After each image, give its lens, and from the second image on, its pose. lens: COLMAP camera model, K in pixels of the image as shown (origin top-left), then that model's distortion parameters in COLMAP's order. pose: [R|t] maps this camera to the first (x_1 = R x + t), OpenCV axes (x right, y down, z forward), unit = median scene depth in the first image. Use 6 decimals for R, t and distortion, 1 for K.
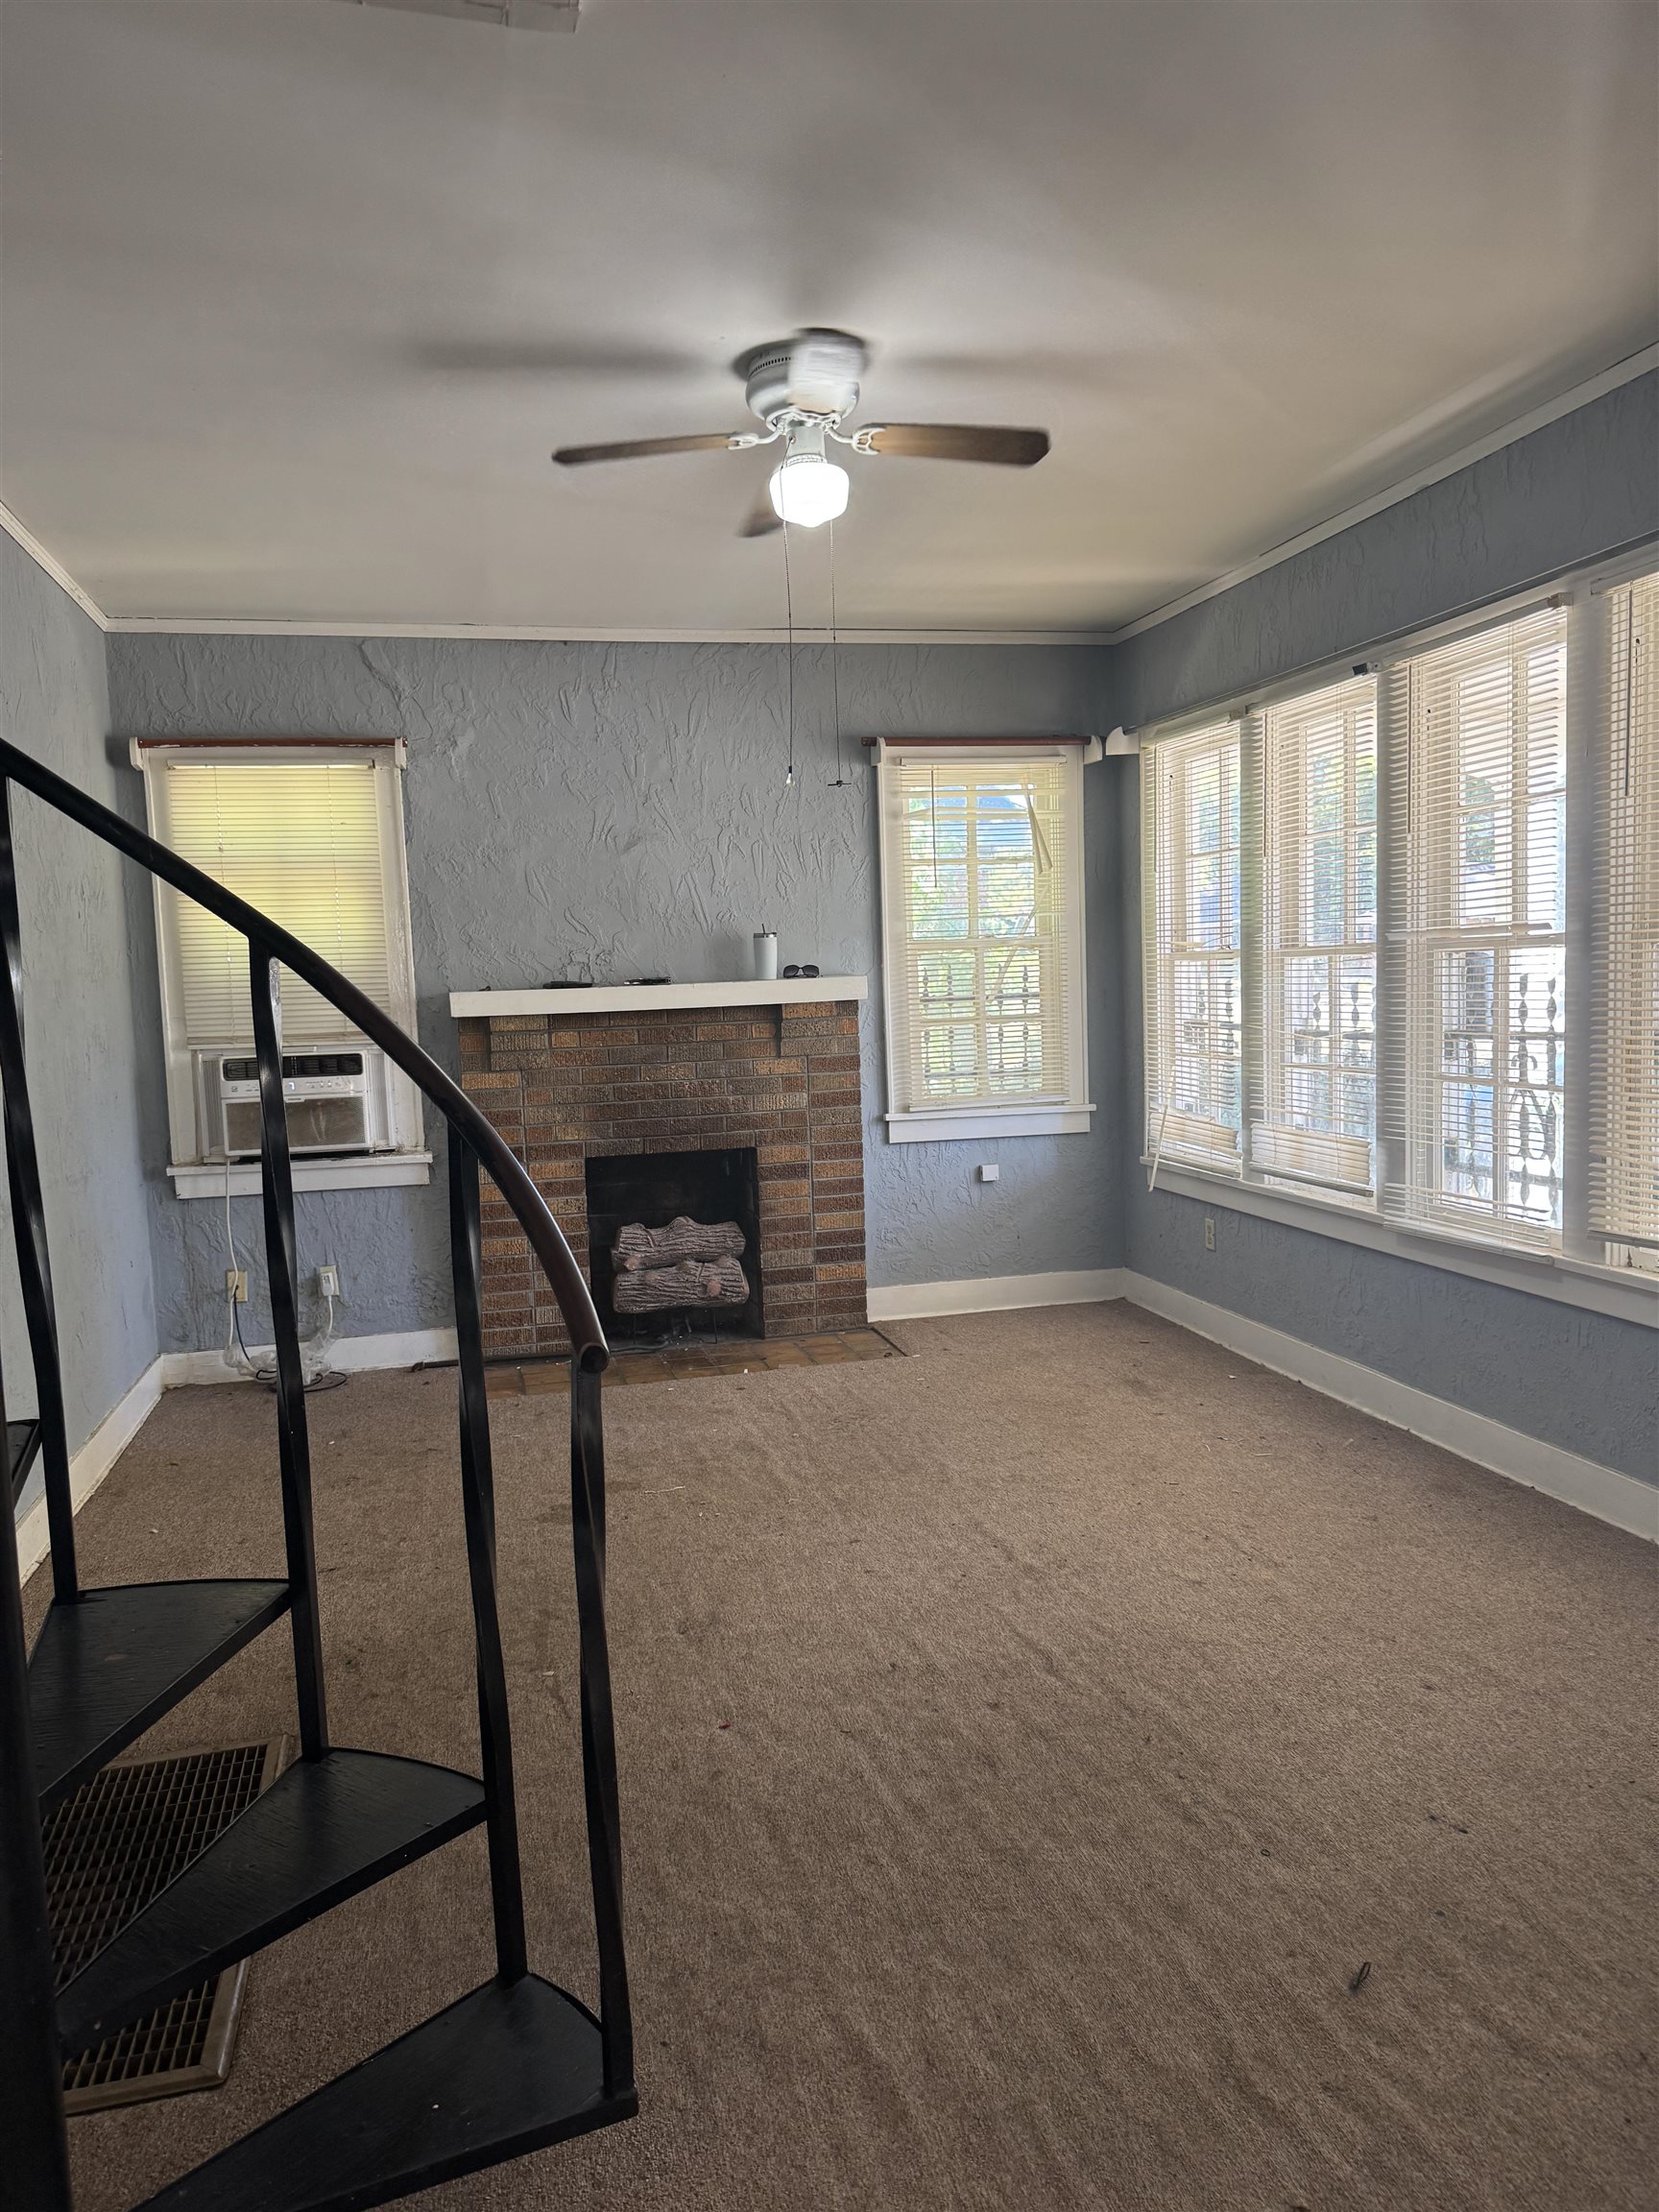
lens RADIAL K [[1558.4, 0, 822.0], [0, 1558.4, 1131.9], [0, 0, 1]] dist [0.195734, -0.415950]
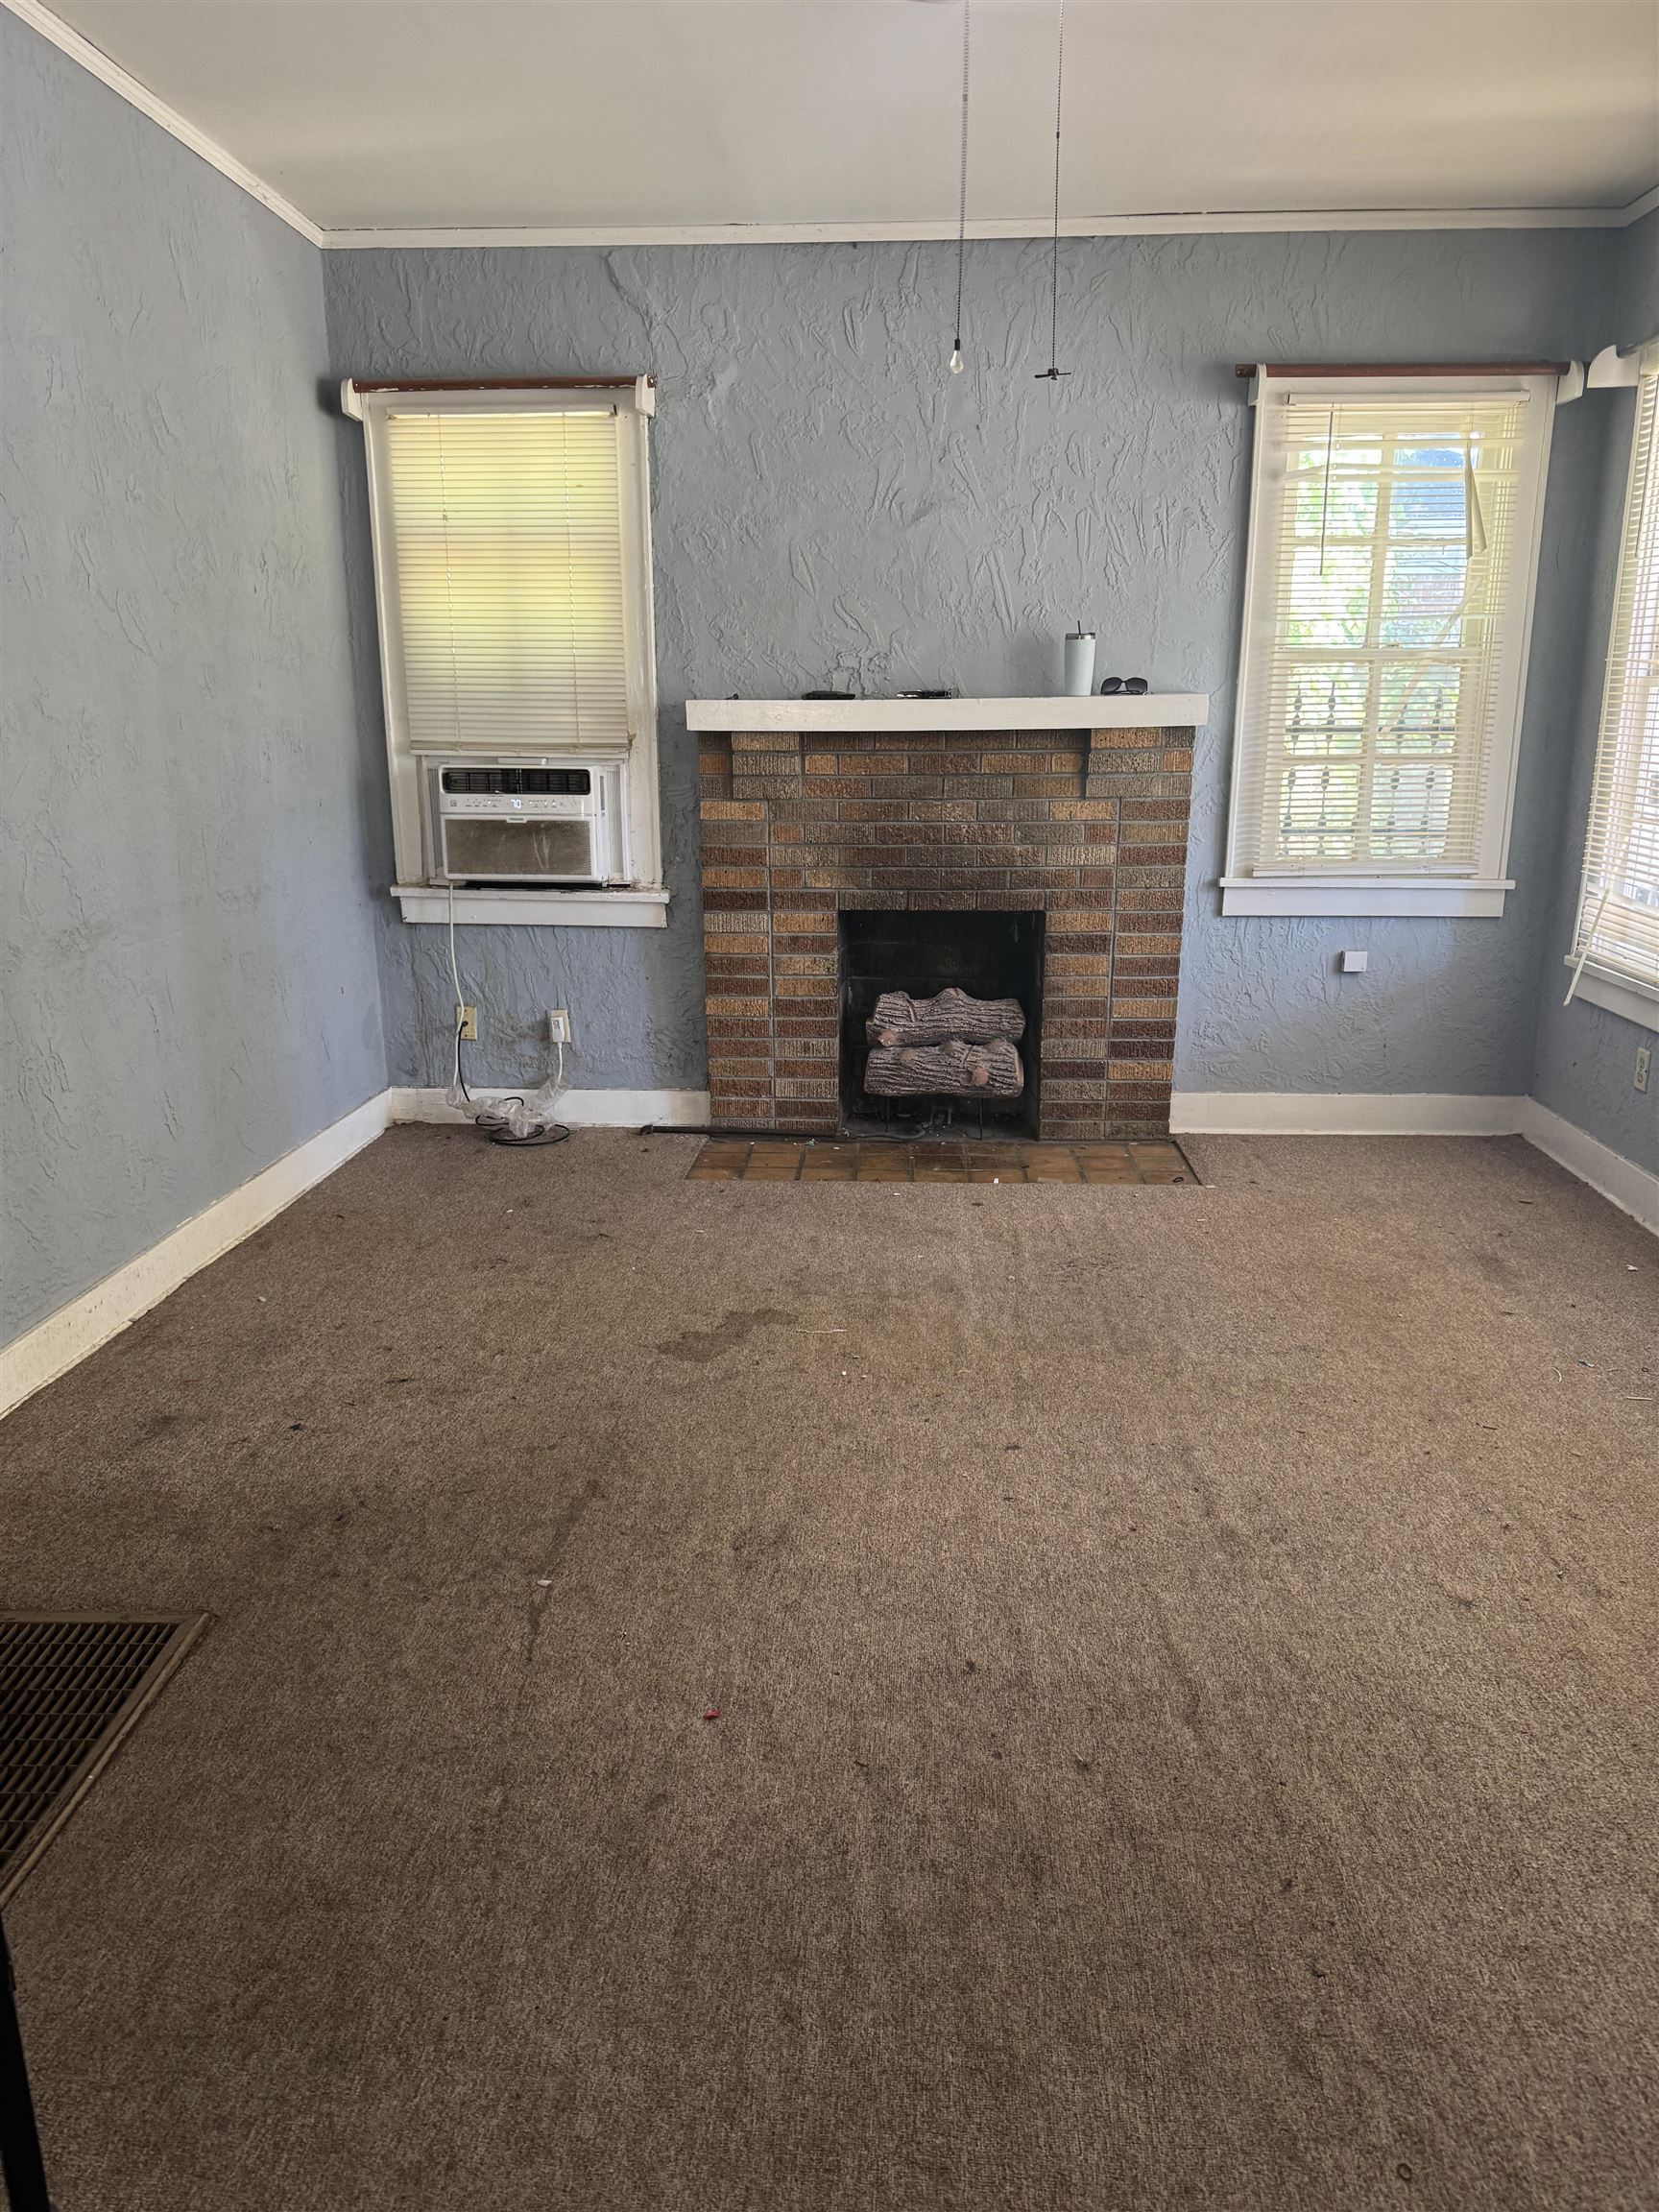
lens RADIAL K [[1558.4, 0, 822.0], [0, 1558.4, 1131.9], [0, 0, 1]] dist [0.195734, -0.415950]
pose [[0.958502, 0.108374, -0.263684, 0.078018], [-0.062900, 0.982526, 0.175174, -0.013606], [0.278061, -0.151319, 0.948570, 0.178580]]
